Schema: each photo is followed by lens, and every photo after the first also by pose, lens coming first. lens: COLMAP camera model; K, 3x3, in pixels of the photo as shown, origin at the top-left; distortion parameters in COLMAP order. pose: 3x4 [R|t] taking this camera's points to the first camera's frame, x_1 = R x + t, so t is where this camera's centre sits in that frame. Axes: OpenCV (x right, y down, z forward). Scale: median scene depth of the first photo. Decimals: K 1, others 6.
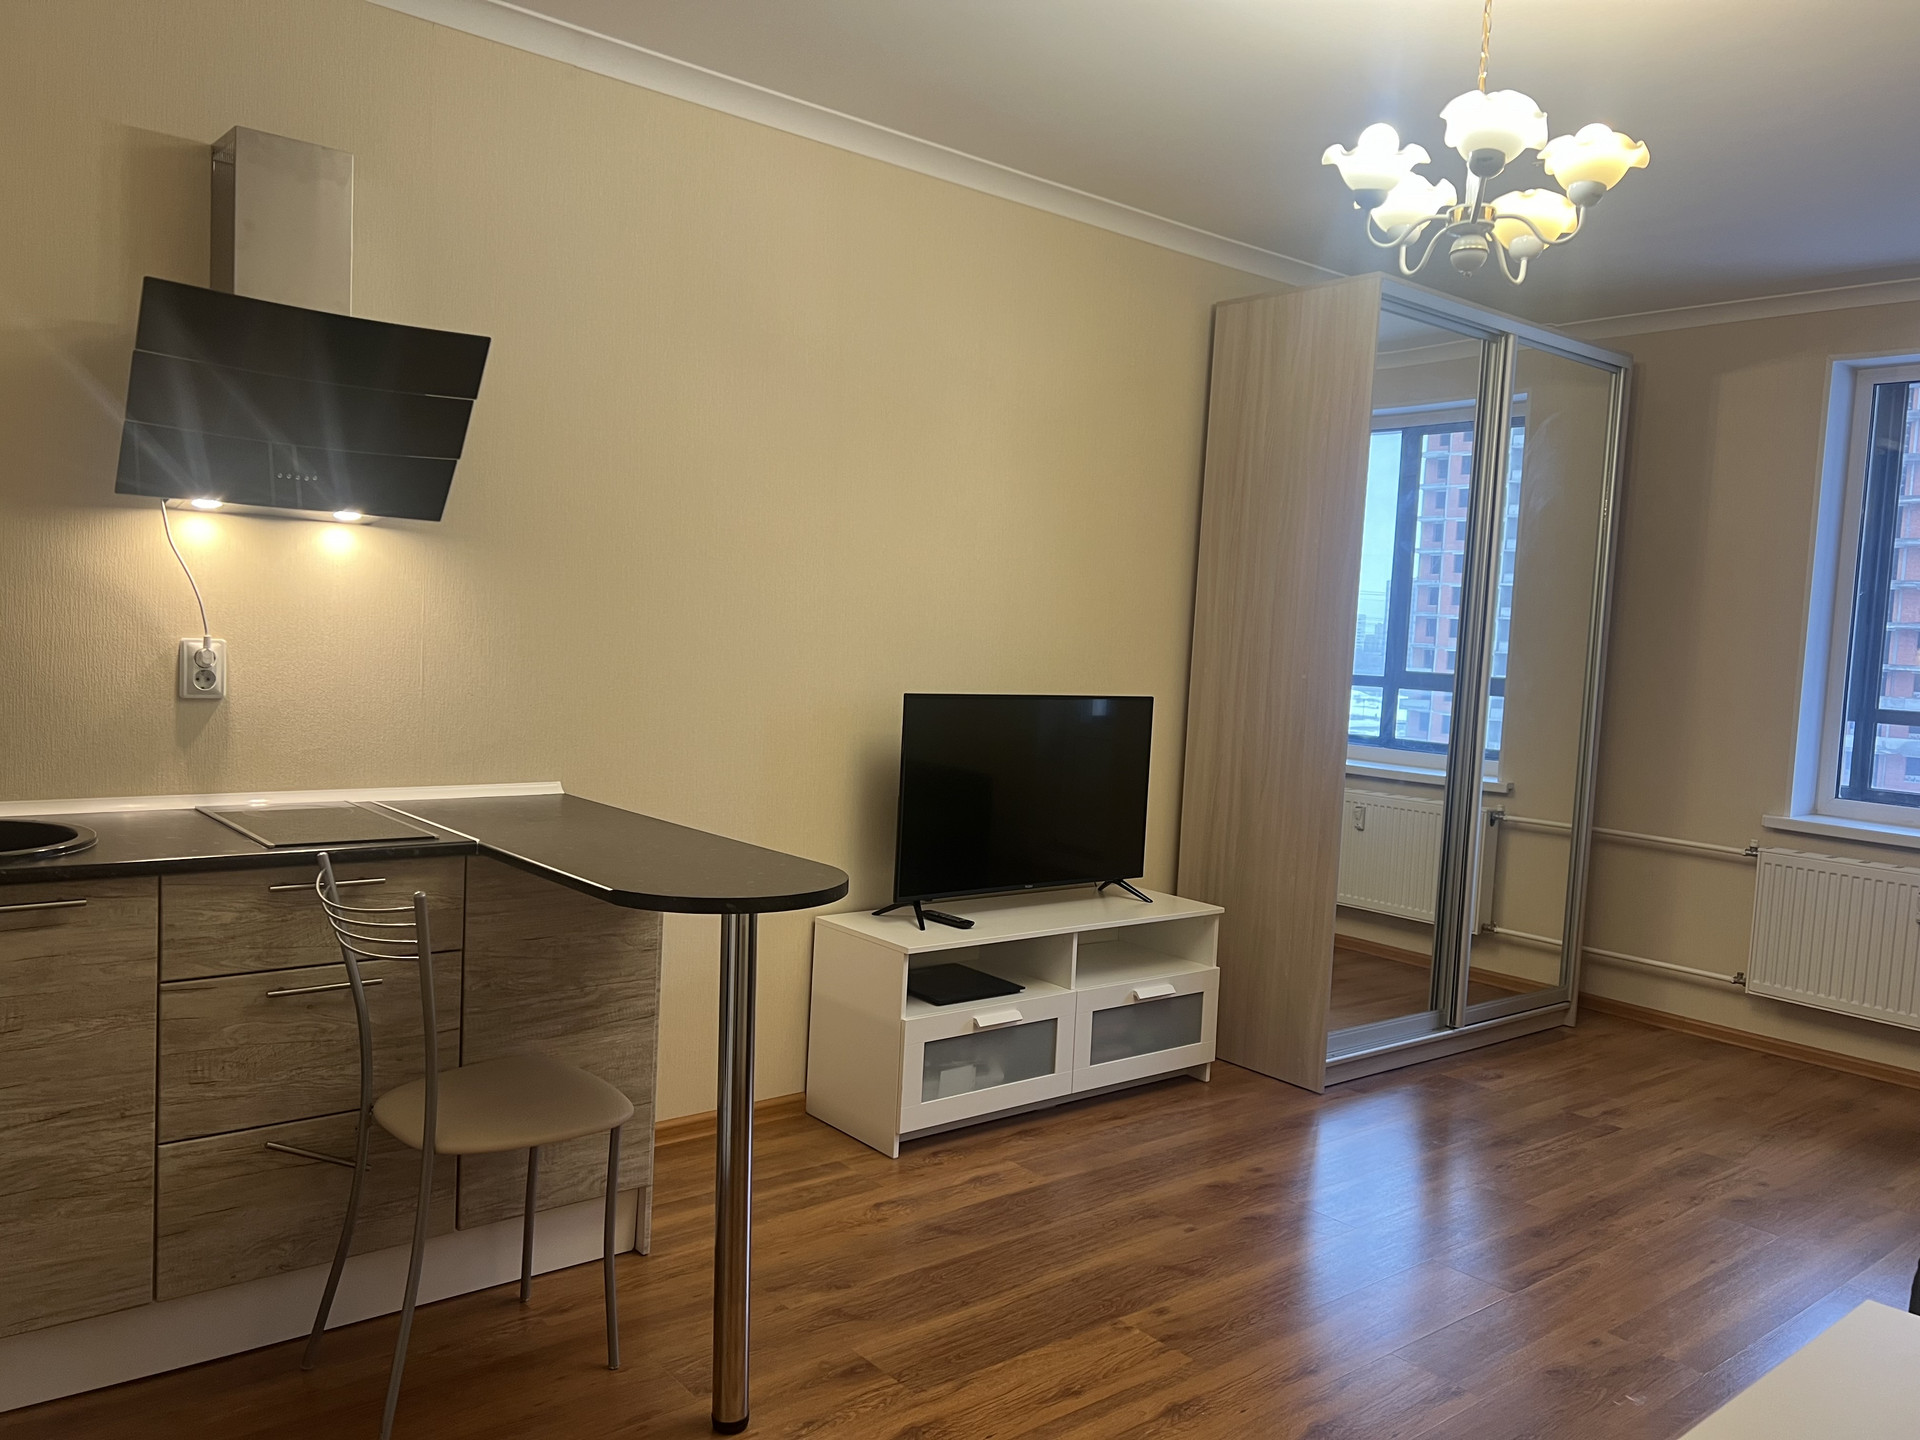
lens RADIAL K [[1447.7, 0, 963.4], [0, 1447.7, 727.6], [0, 0, 1]] dist [0.087576, -0.086534]
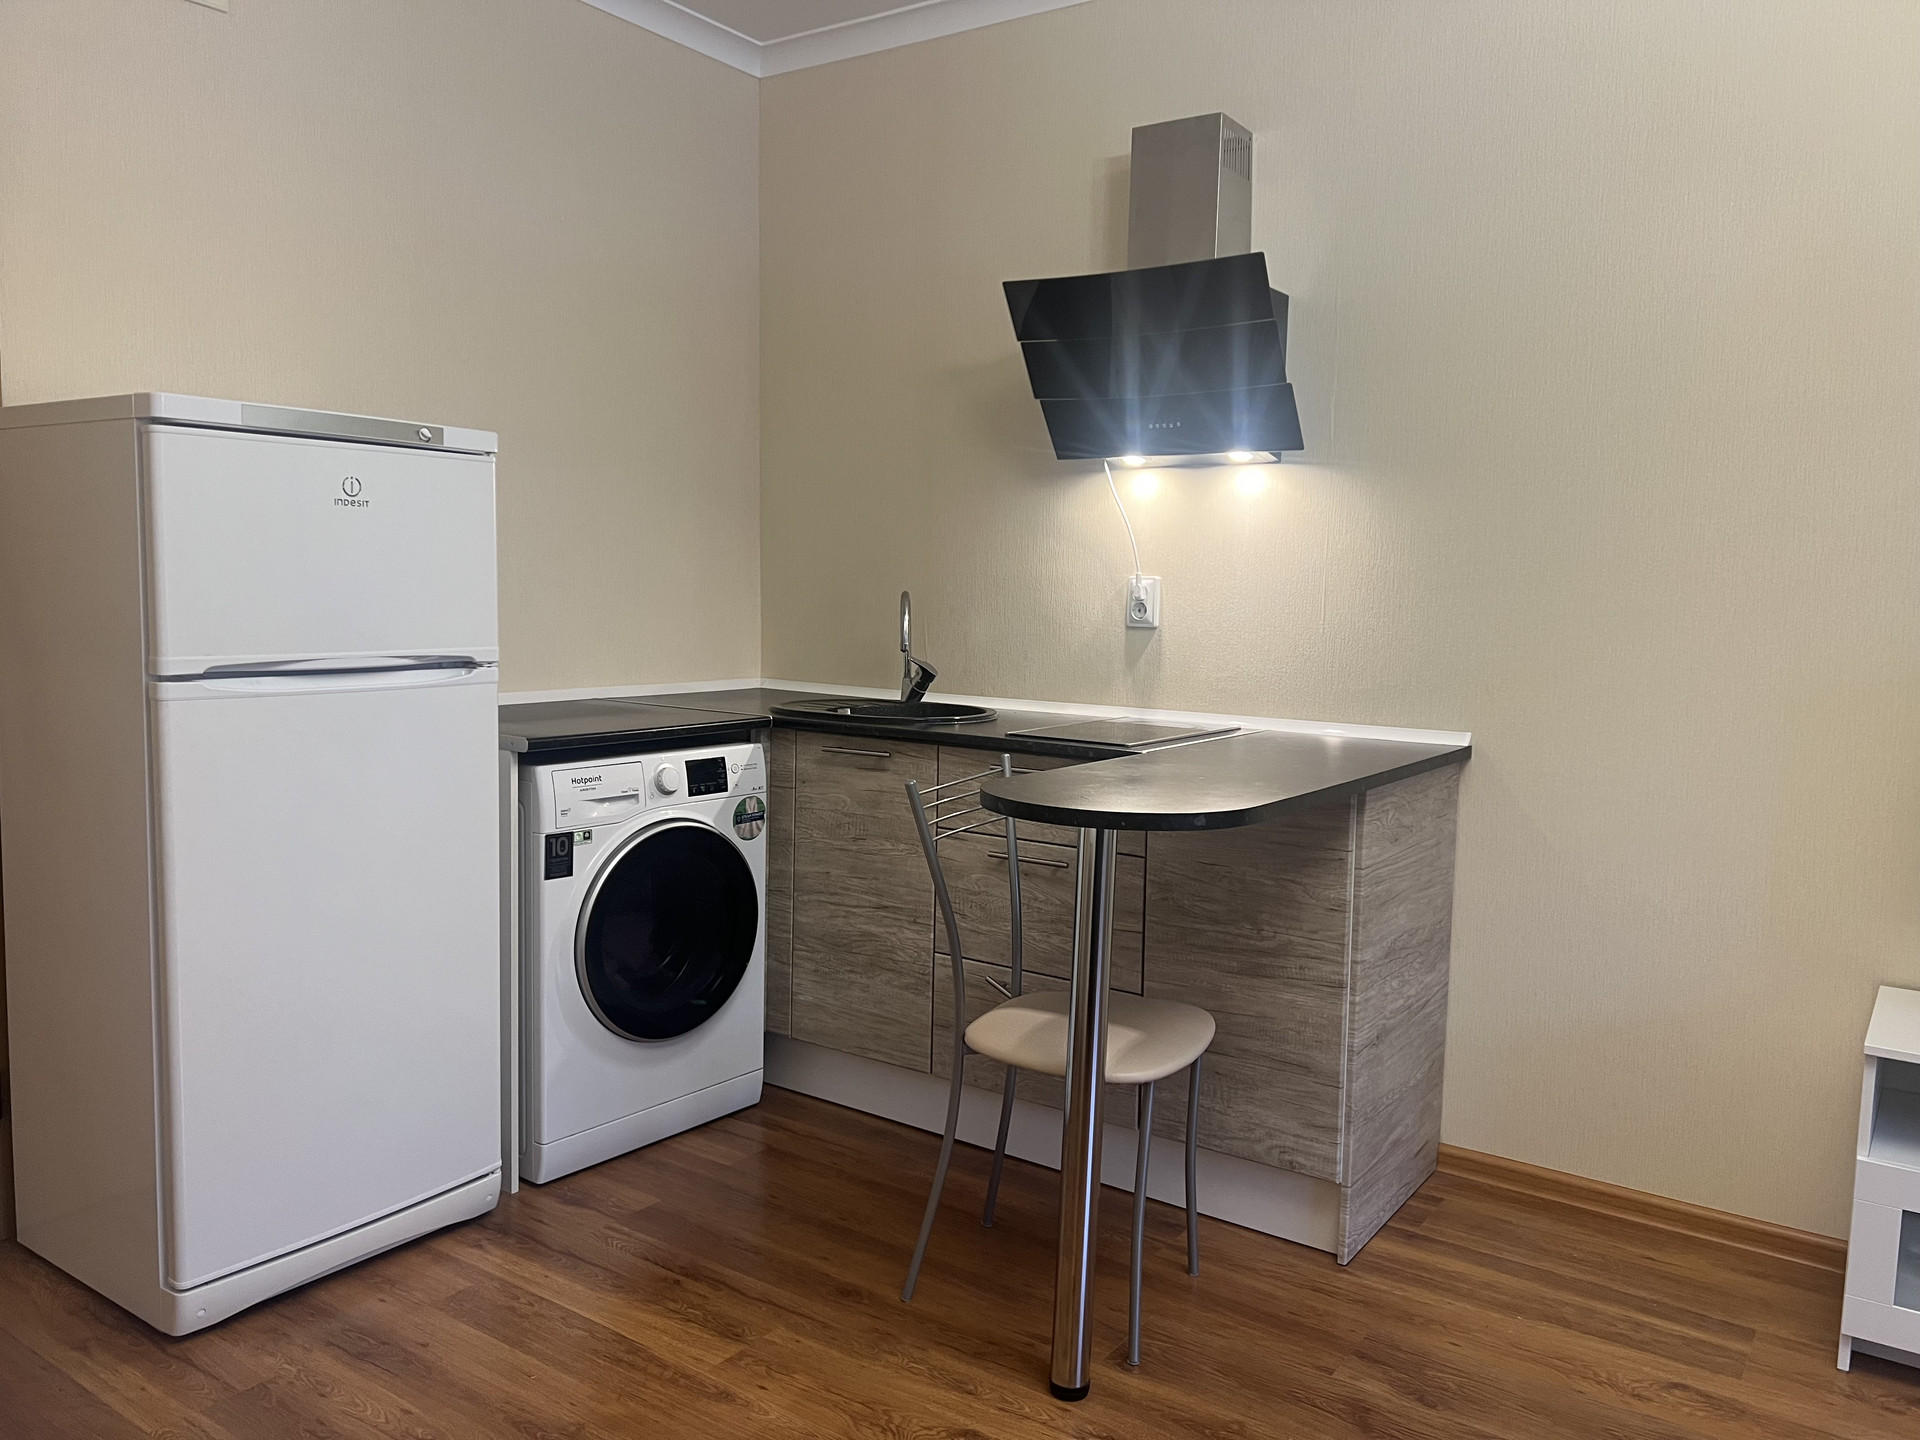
lens RADIAL K [[1447.7, 0, 963.4], [0, 1447.7, 727.6], [0, 0, 1]] dist [0.087576, -0.086534]
pose [[0.262917, 0.052582, -0.963385, 0.430078], [-0.079456, 0.996302, 0.032695, 0.025538], [0.961541, 0.067950, 0.266122, 0.419555]]
